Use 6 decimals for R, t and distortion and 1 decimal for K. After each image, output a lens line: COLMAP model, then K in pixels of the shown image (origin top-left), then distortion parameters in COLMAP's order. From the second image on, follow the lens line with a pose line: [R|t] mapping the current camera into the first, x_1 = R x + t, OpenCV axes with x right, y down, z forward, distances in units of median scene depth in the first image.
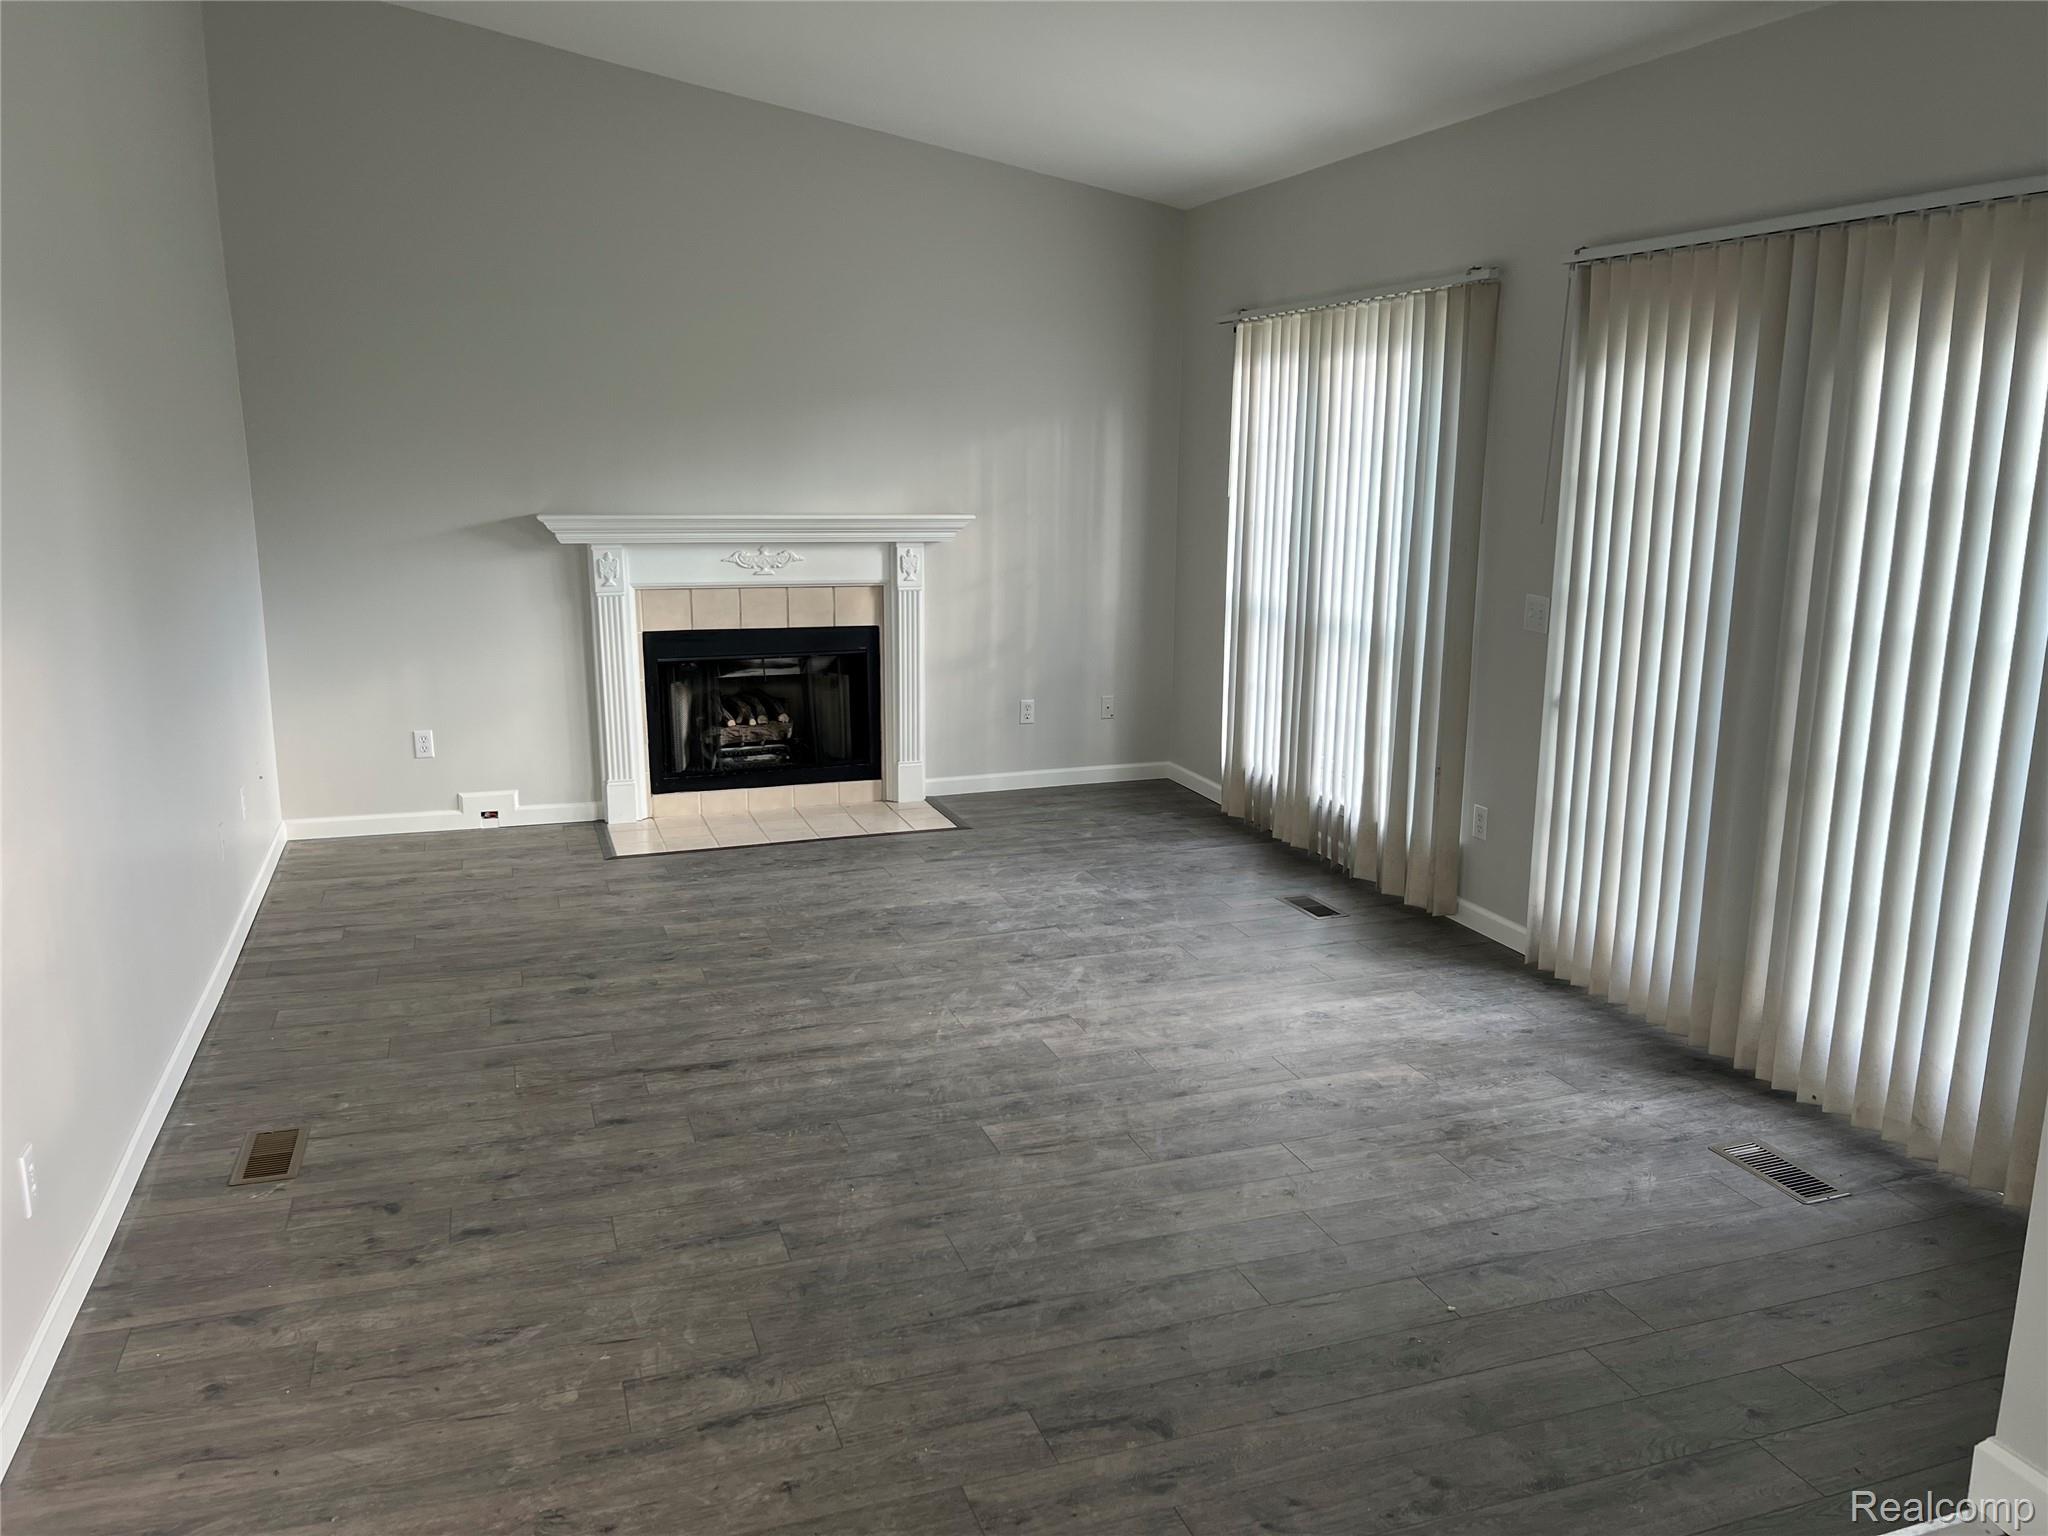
lens RADIAL K [[1589.3, 0, 1024.0], [0, 1589.3, 768.0], [0, 0, 1]] dist [0.134965, -0.001146]
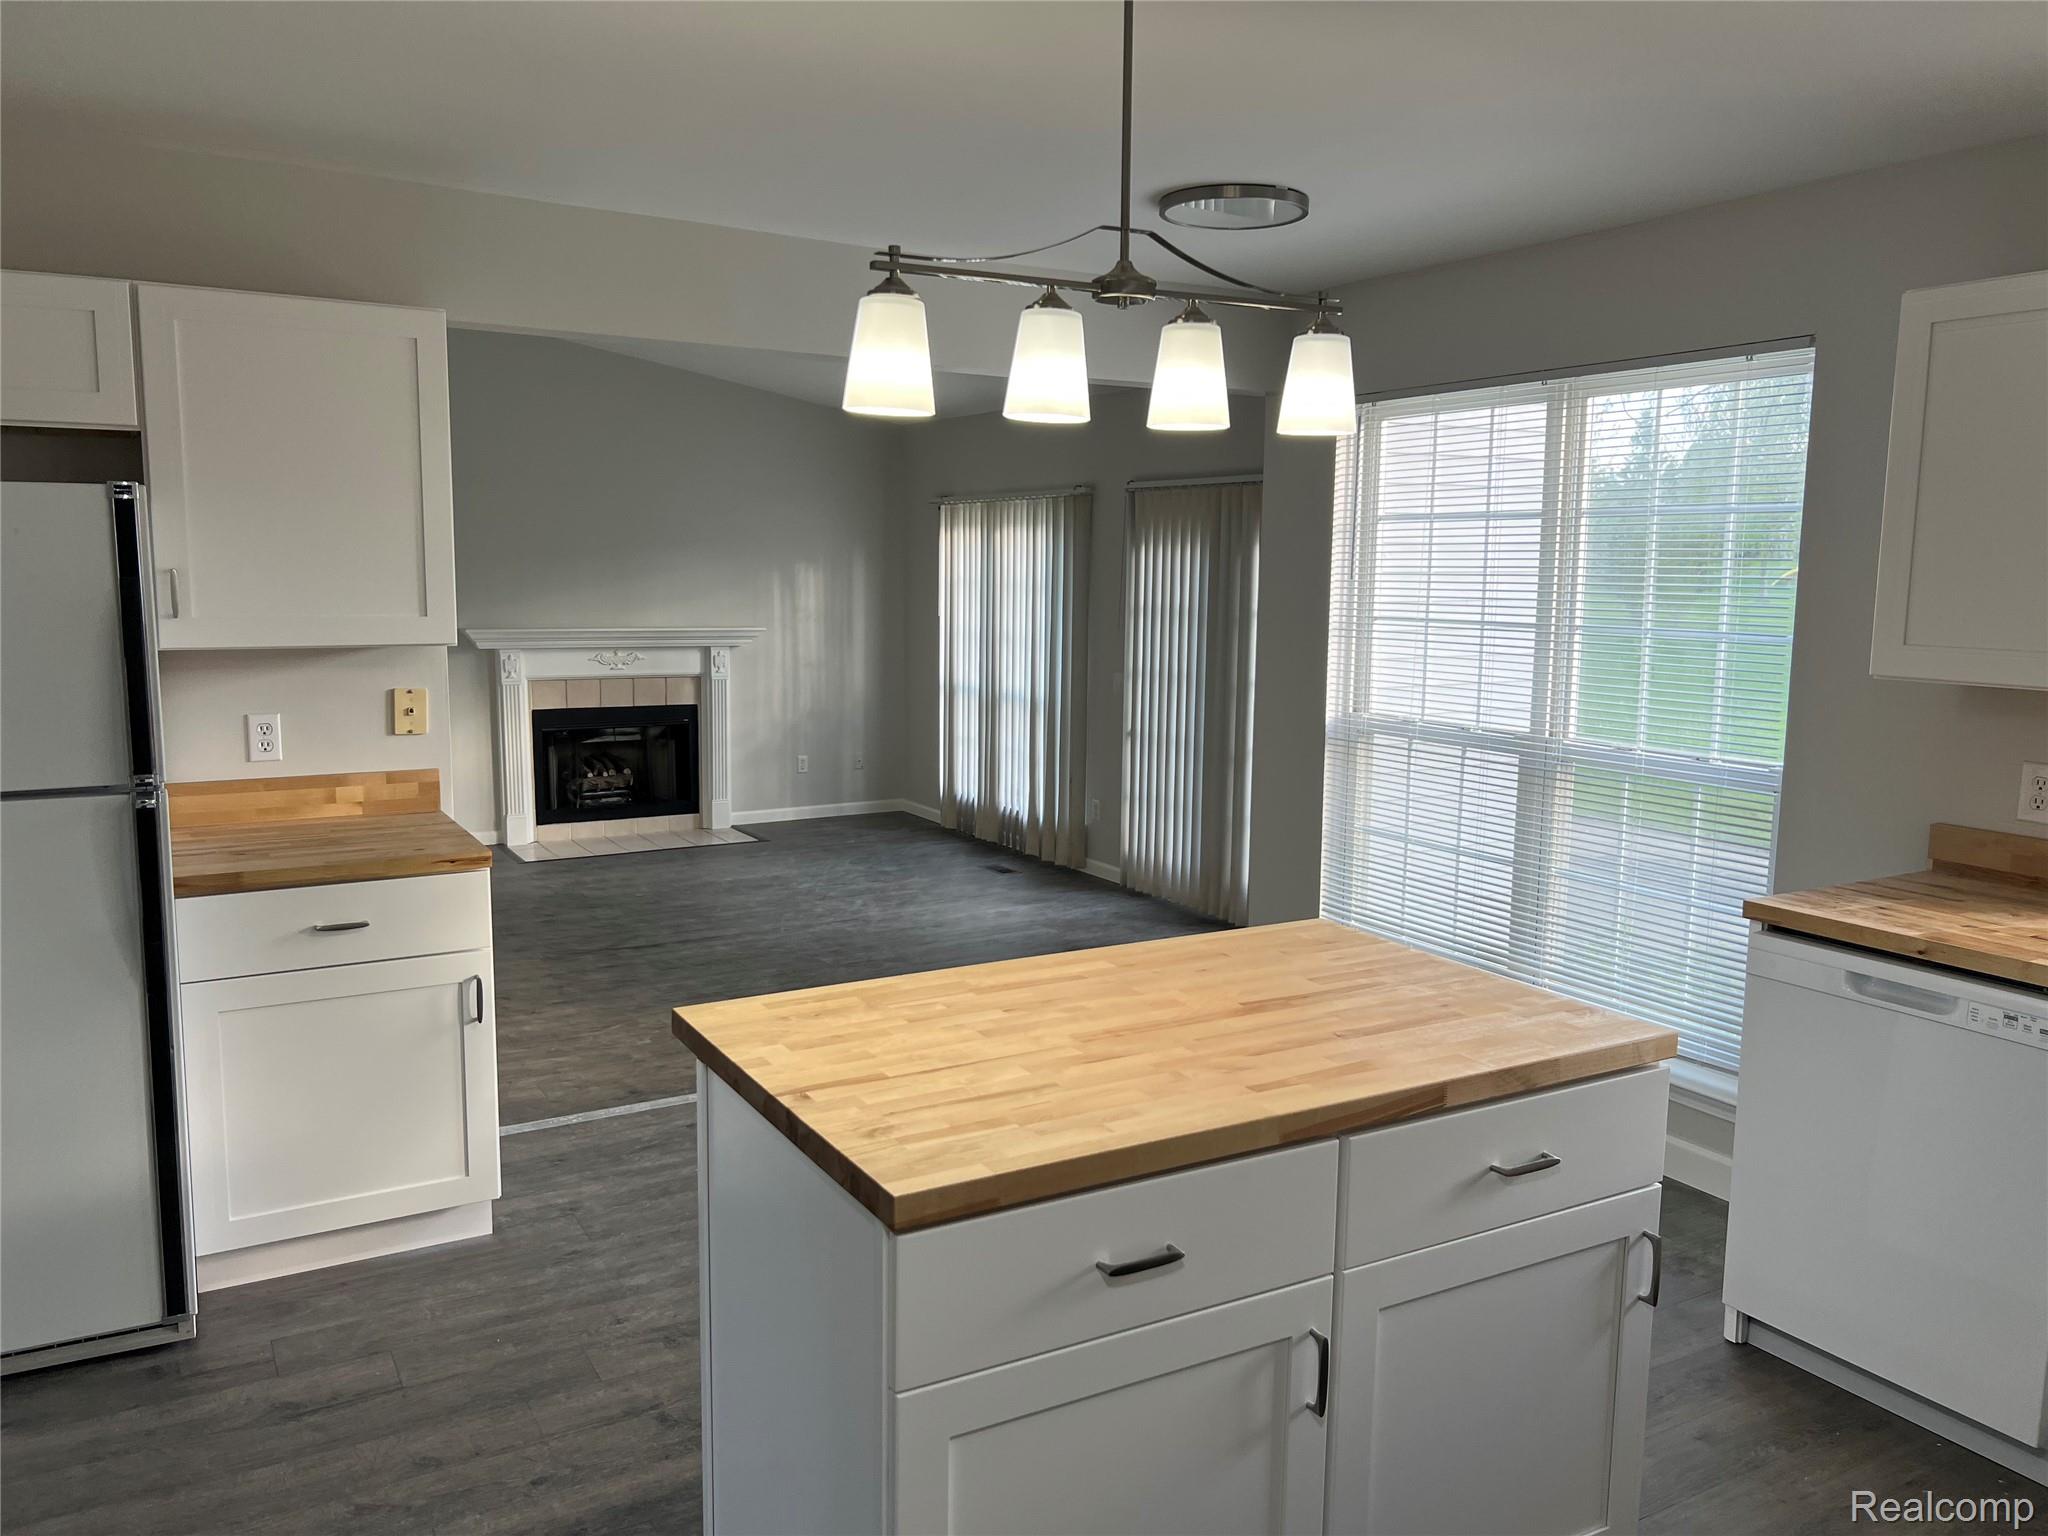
lens RADIAL K [[1540.5, 0, 1058.8], [0, 1540.5, 770.5], [0, 0, 1]] dist [0.026572, -0.072723]
pose [[0.978068, -0.020704, 0.207255, -0.071771], [0.034628, 0.997363, -0.063780, 0.079357], [-0.205388, 0.069558, 0.976206, -0.472071]]
